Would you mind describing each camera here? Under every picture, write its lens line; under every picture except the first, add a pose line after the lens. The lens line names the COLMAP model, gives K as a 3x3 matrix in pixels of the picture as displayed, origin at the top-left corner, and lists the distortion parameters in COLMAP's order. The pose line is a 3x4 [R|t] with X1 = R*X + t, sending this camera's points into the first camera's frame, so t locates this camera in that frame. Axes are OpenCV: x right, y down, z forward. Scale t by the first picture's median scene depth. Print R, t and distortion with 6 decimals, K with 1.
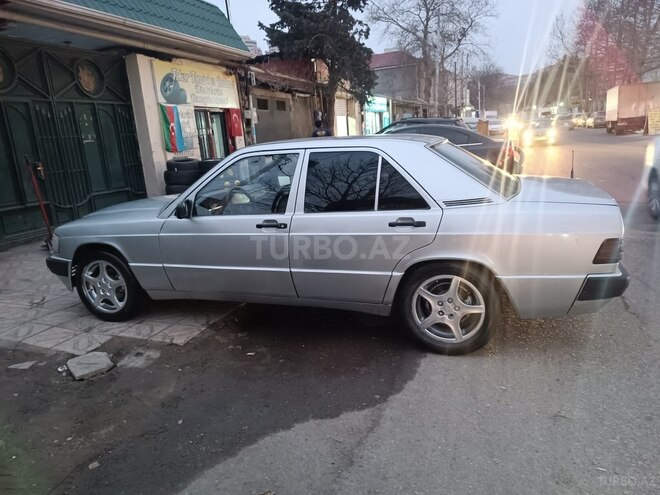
lens RADIAL K [[506.9, 0, 311.4], [0, 506.9, 252.7], [0, 0, 1]] dist [0.046936, -0.048853]
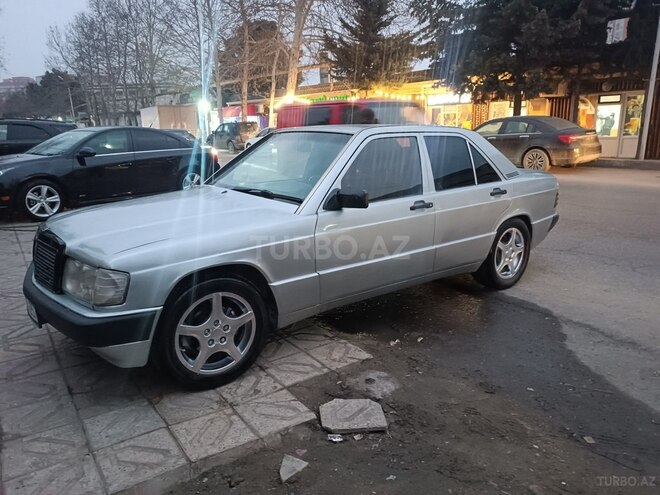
lens RADIAL K [[506.9, 0, 334.7], [0, 506.9, 249.8], [0, 0, 1]] dist [0.046936, -0.048853]
pose [[0.494377, -0.141335, 0.857681, -0.961940], [0.180675, 0.981852, 0.057654, -0.053235], [-0.850264, 0.126459, 0.510940, 0.583301]]
